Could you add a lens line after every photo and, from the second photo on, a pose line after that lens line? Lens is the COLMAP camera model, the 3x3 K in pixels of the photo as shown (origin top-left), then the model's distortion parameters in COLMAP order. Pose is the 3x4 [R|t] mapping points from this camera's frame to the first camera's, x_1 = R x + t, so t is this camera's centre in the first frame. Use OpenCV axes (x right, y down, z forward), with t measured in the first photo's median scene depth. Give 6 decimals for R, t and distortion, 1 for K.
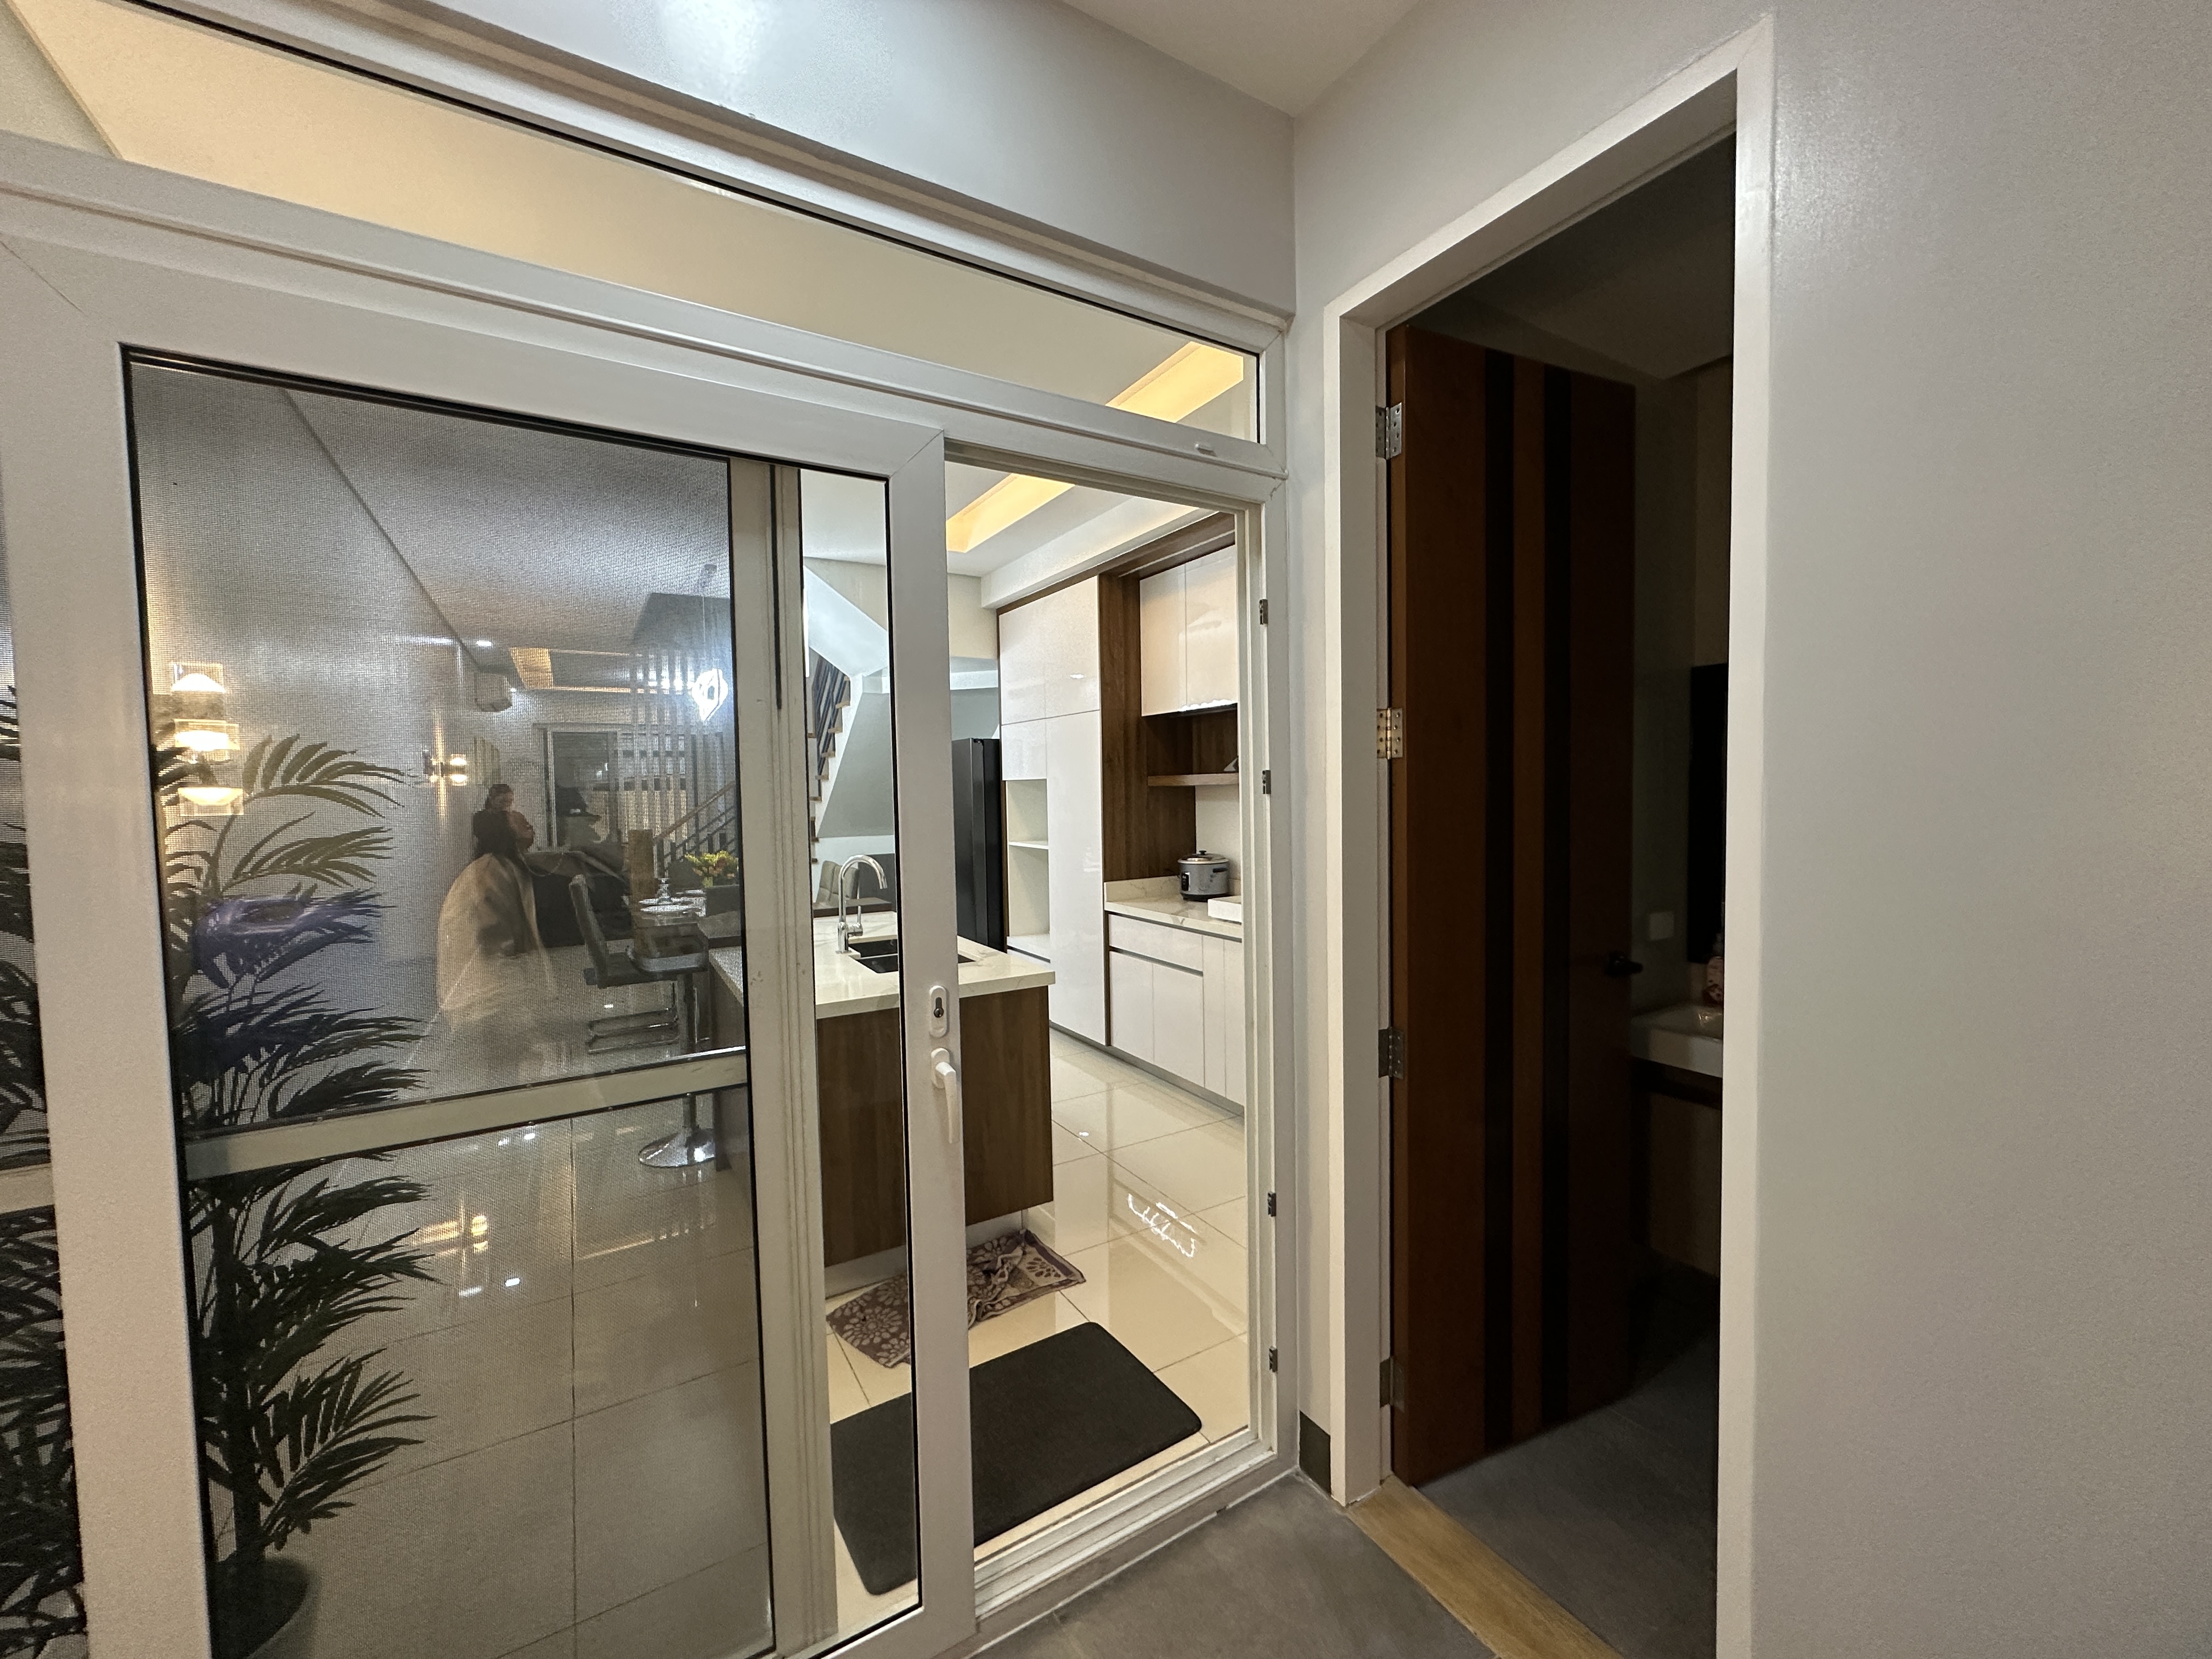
lens RADIAL K [[883.6, 0, 1109.7], [0, 883.6, 832.6], [0, 0, 1]] dist [0.000949, 0.000362]
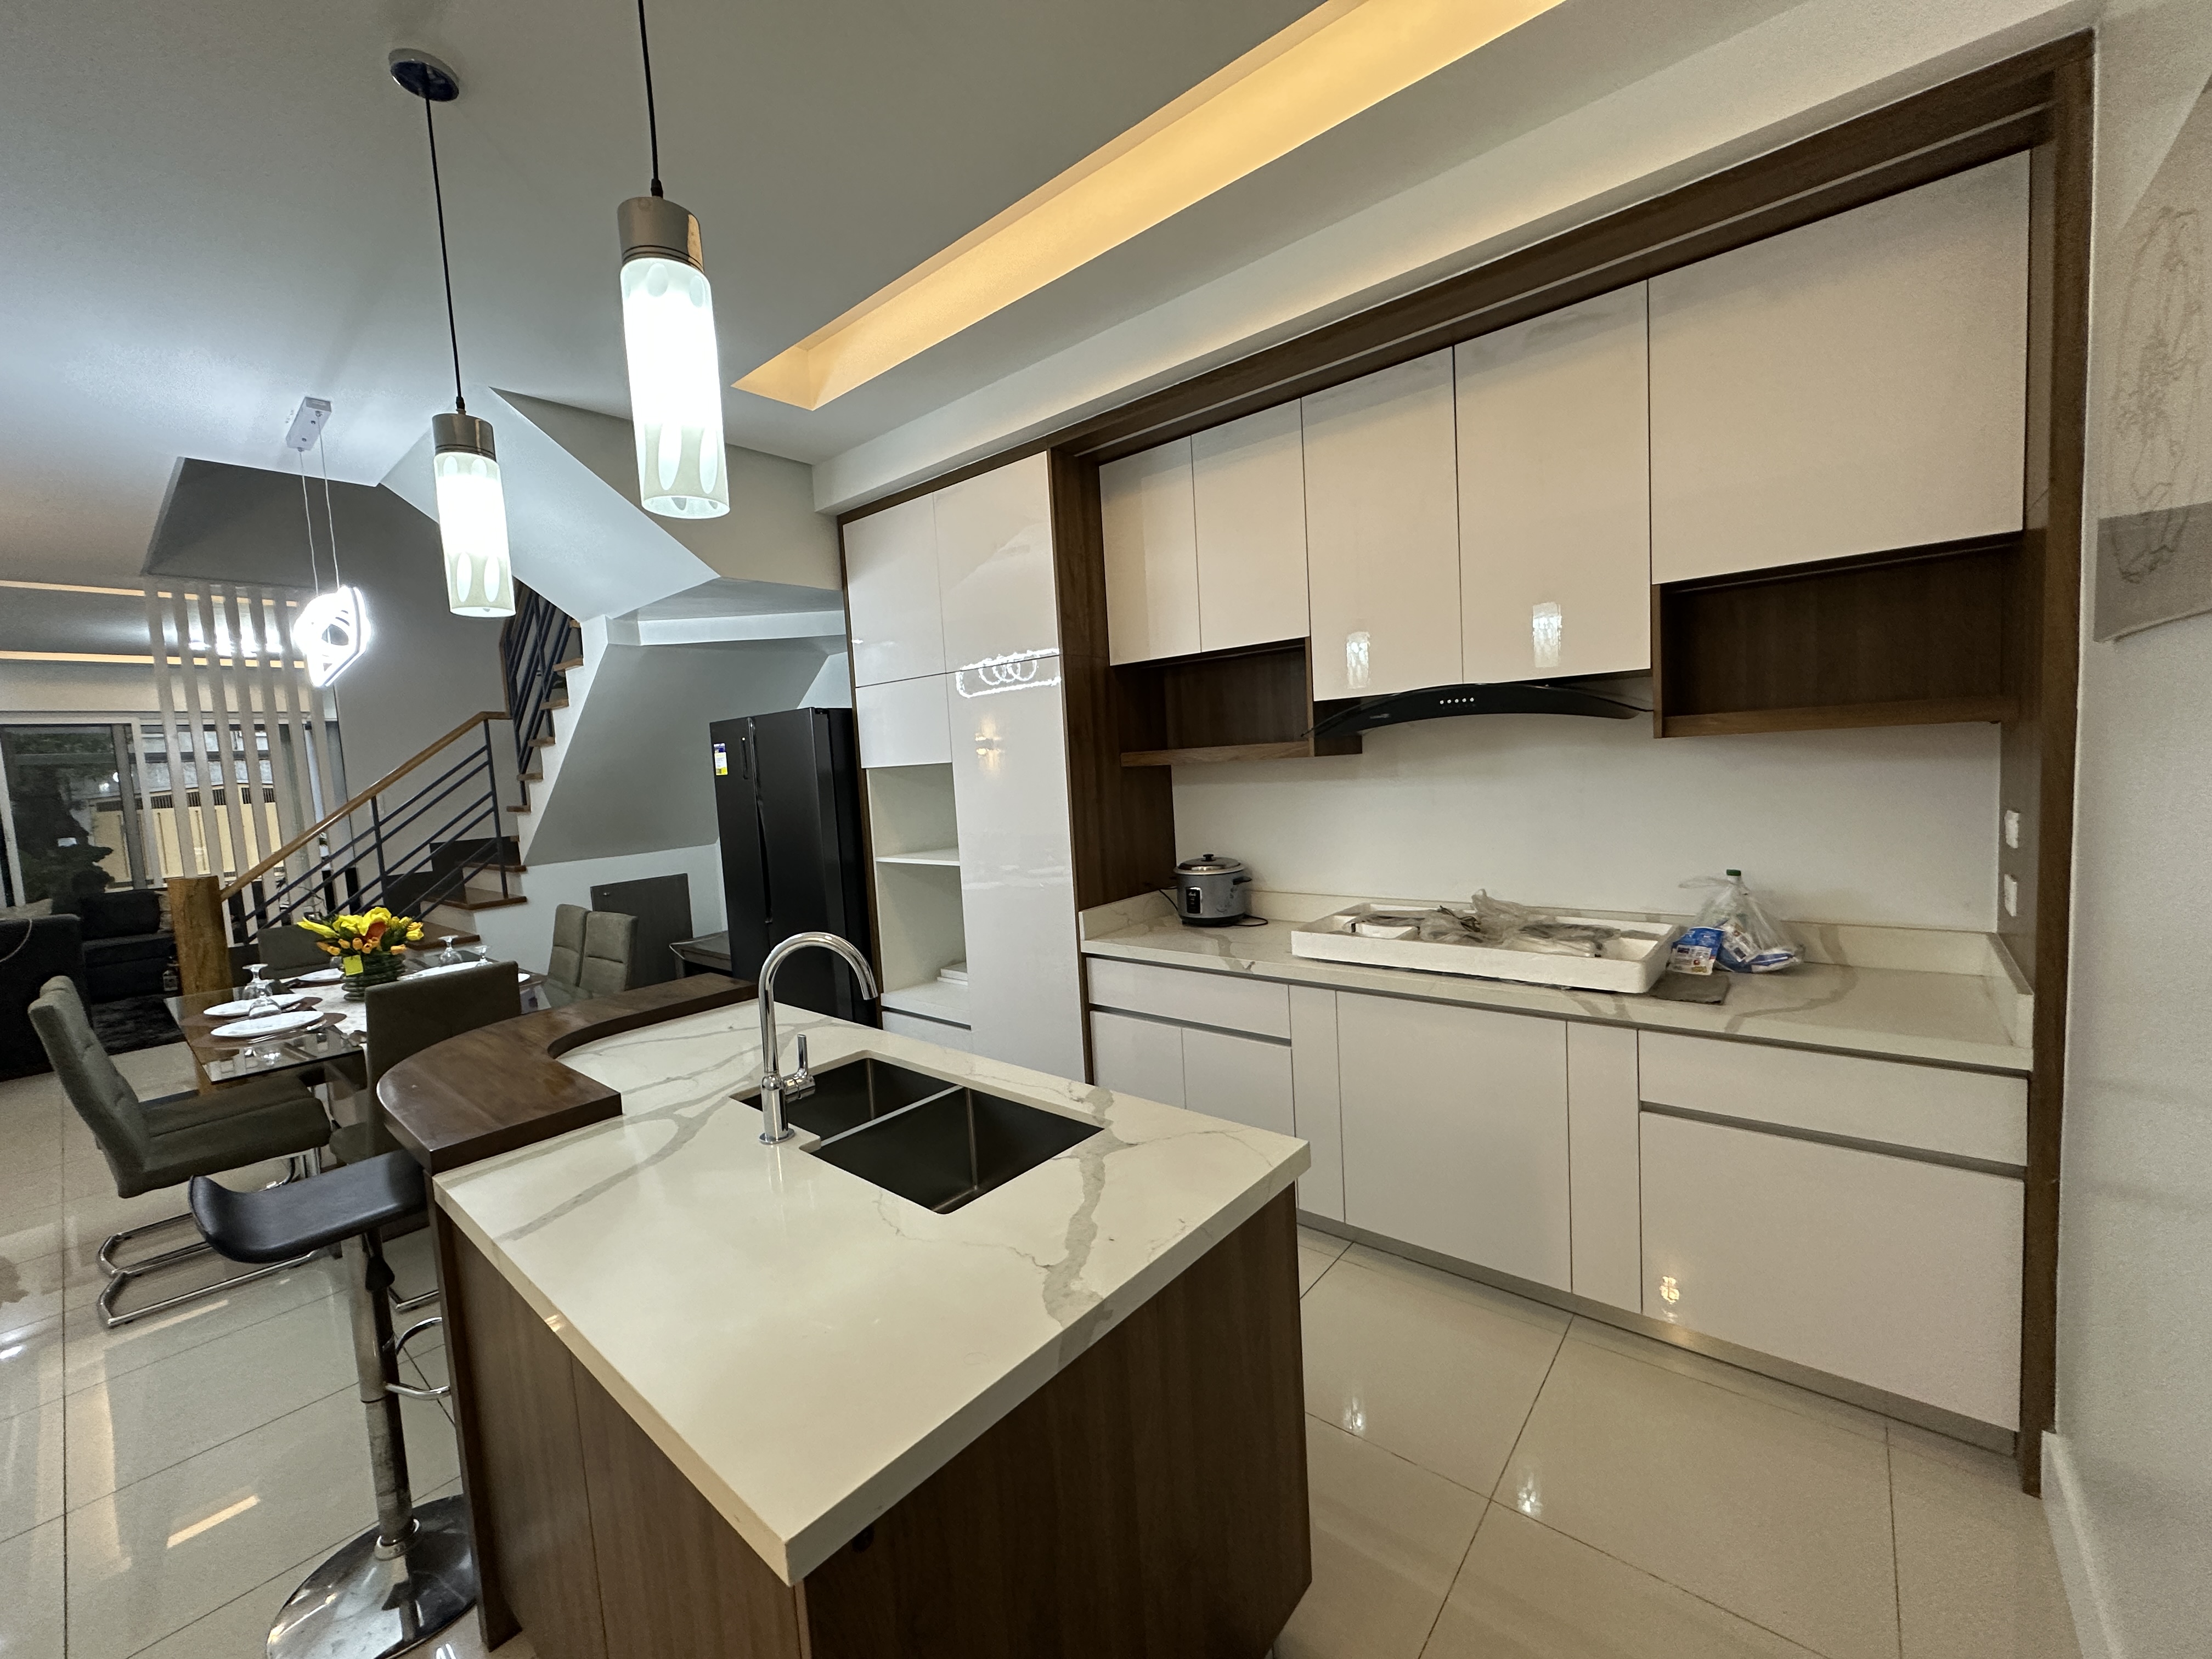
lens RADIAL K [[883.6, 0, 1101.4], [0, 883.6, 825.2], [0, 0, 1]] dist [0.000949, 0.000362]
pose [[0.948663, -0.063074, 0.309936, -0.169093], [0.059269, 0.998006, 0.021687, -0.020114], [-0.310686, -0.002204, 0.950510, 0.307235]]
